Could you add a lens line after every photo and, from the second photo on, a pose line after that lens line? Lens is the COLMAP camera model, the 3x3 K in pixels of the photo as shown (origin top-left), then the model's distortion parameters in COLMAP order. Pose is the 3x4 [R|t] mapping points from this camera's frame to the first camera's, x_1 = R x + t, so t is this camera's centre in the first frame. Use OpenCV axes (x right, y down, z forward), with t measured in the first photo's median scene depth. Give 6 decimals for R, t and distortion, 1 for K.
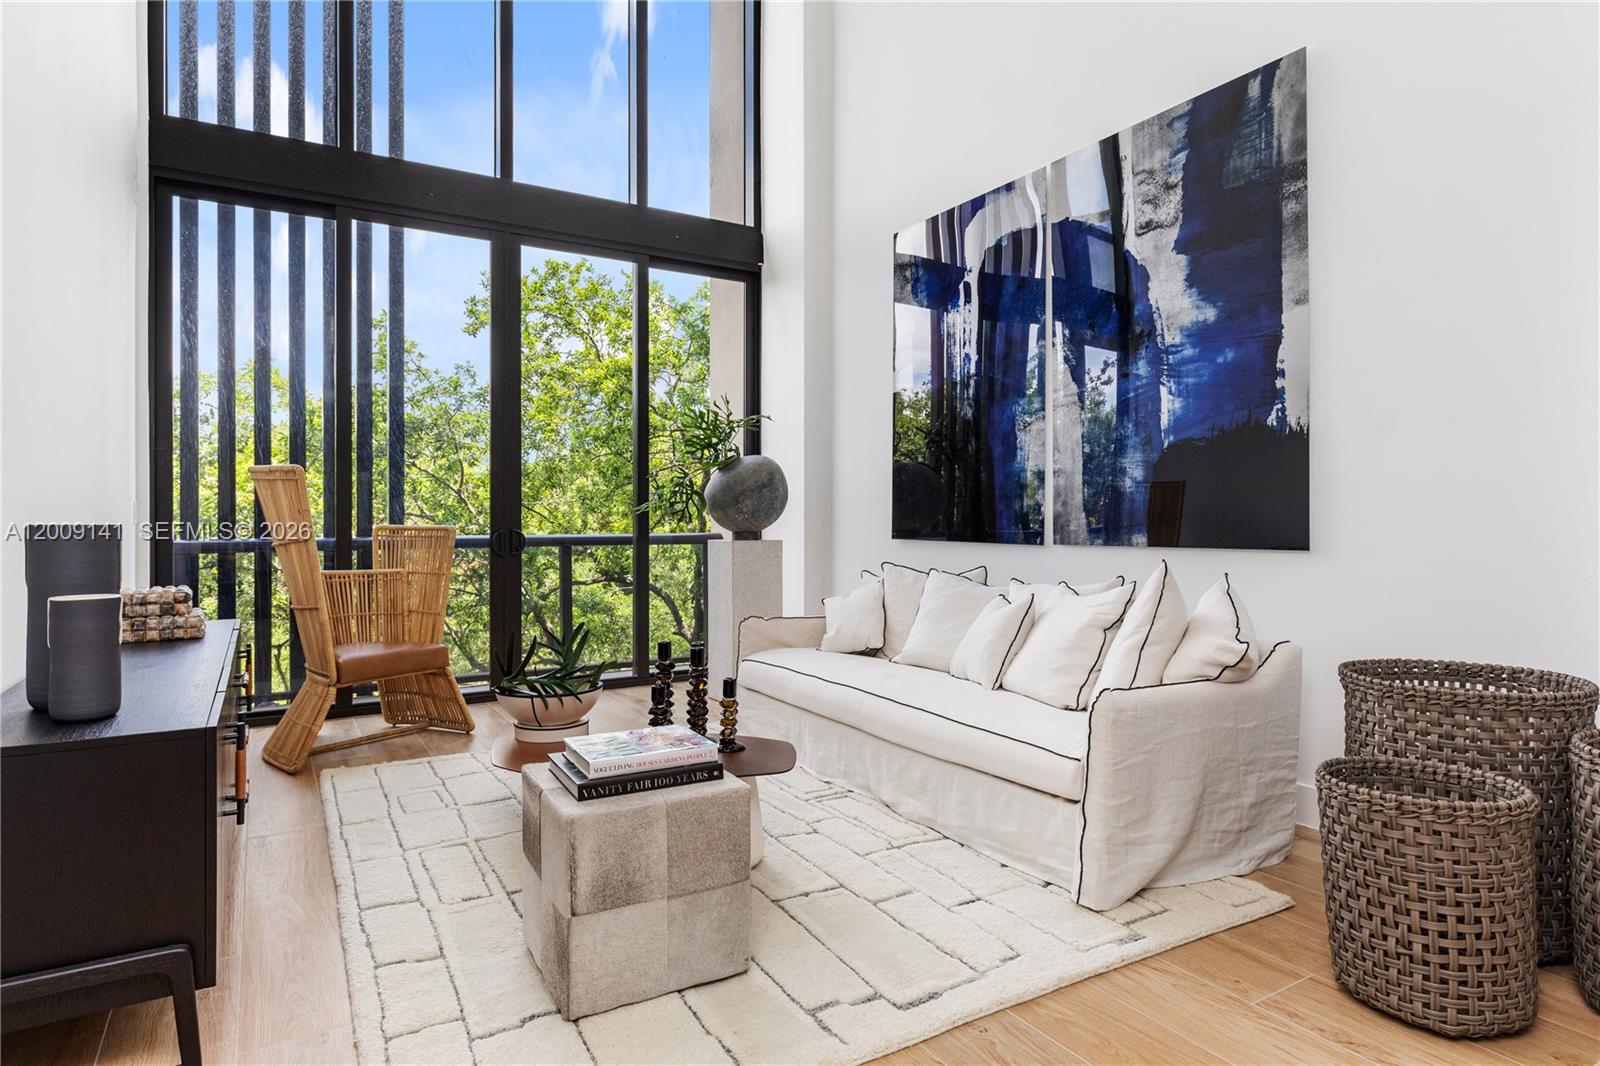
lens RADIAL K [[887.2, 0, 793.8], [0, 887.2, 522.5], [0, 0, 1]] dist [0.002437, -0.003091]
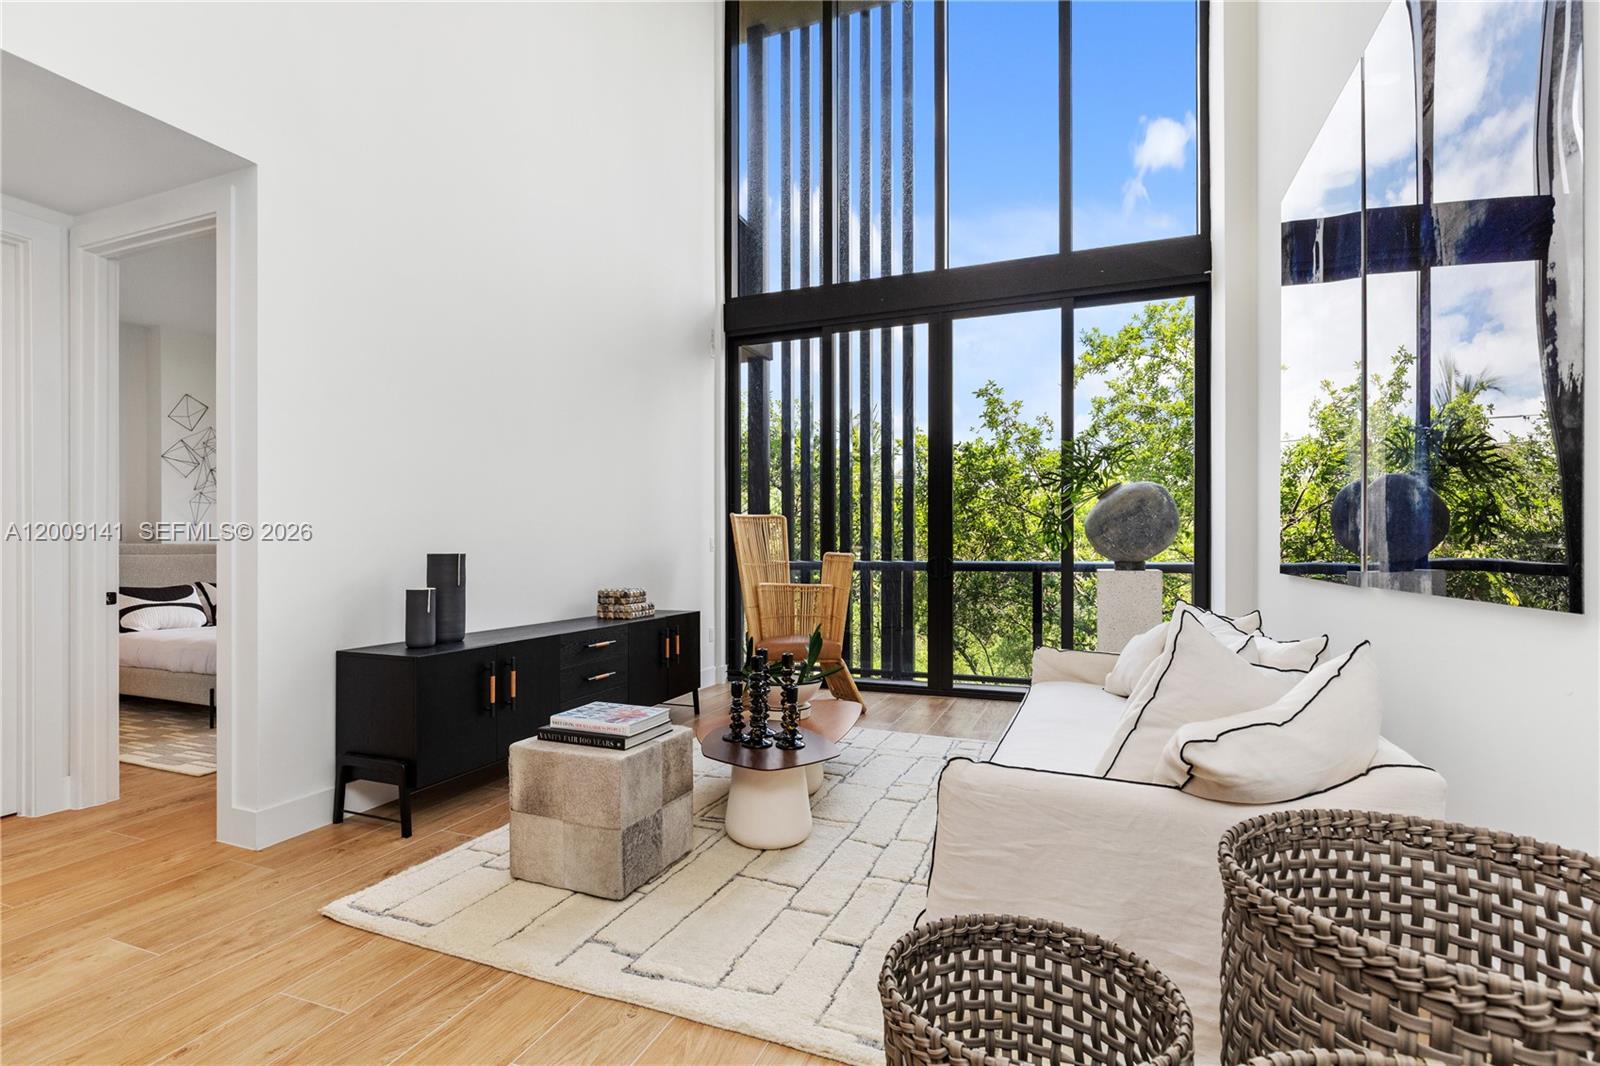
lens RADIAL K [[756.3, 0, 789.6], [0, 756.3, 553.1], [0, 0, 1]] dist [-0.000606, 0.000252]
pose [[0.607834, 0.006801, -0.794035, 0.500541], [-0.001332, 0.999971, 0.007545, -0.006146], [0.794063, -0.003529, 0.607825, 0.270227]]
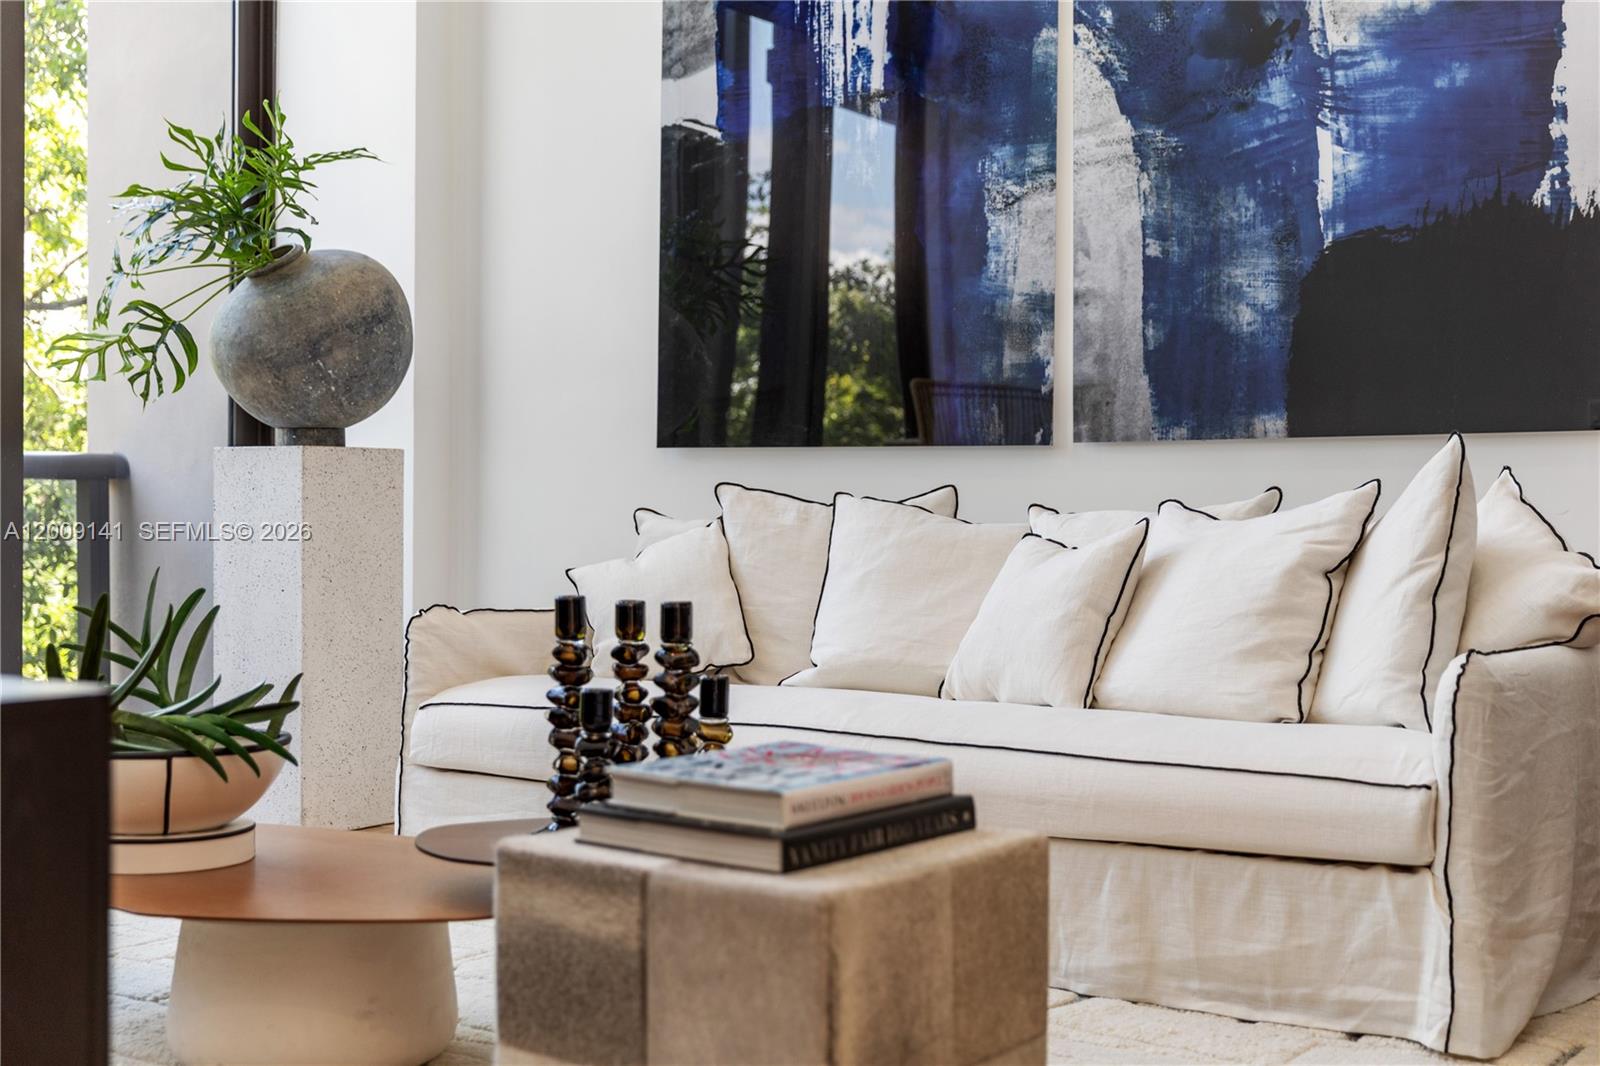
lens RADIAL K [[2005.8, 0, 804.7], [0, 2005.8, 520.5], [0, 0, 1]] dist [0.029051, 0.000000]
pose [[0.911058, -0.000219, 0.412277, -0.312928], [-0.002826, 0.999973, 0.006778, 0.062413], [-0.412267, -0.007340, 0.911033, 0.038812]]
